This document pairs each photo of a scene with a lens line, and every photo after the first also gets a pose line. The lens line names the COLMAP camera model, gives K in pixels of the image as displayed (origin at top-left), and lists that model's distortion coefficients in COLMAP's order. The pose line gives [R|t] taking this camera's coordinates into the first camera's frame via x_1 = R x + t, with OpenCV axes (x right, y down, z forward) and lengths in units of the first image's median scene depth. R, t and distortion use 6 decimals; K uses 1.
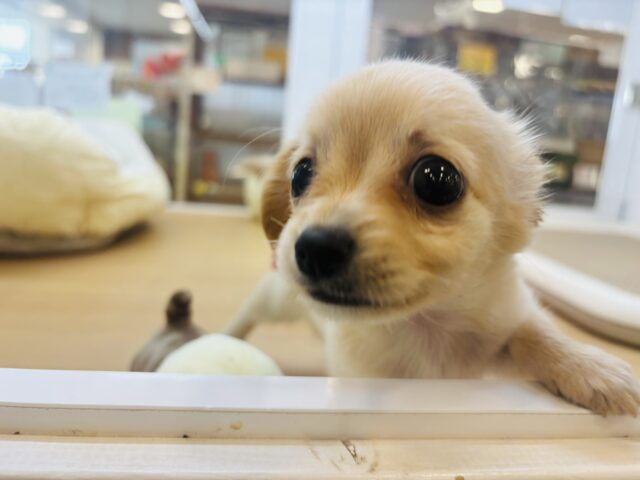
lens RADIAL K [[509.4, 0, 320.0], [0, 509.4, 240.0], [0, 0, 1]] dist [-0.007145, -0.004082]
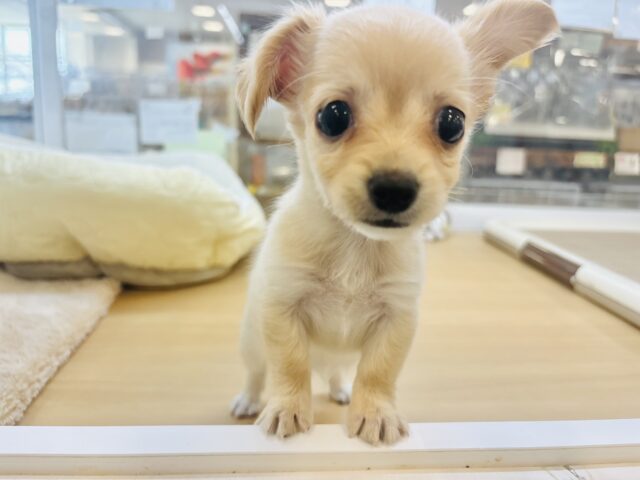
lens RADIAL K [[506.6, 0, 330.8], [0, 506.6, 241.1], [0, 0, 1]] dist [0.008172, 0.002640]
pose [[0.998648, -0.038327, -0.035104, -0.168983], [0.039386, 0.998774, 0.029998, -0.106931], [0.033911, -0.031340, 0.998933, -0.162355]]
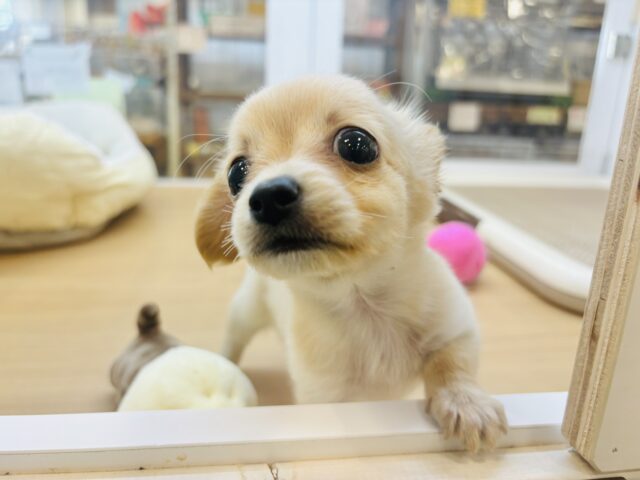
lens RADIAL K [[509.4, 0, 320.0], [0, 509.4, 240.0], [0, 0, 1]] dist [-0.007145, -0.004082]
pose [[0.998821, -0.047676, -0.009104, 0.058366], [0.048362, 0.993485, 0.103194, -0.076727], [0.004125, -0.103513, 0.994620, -0.049694]]
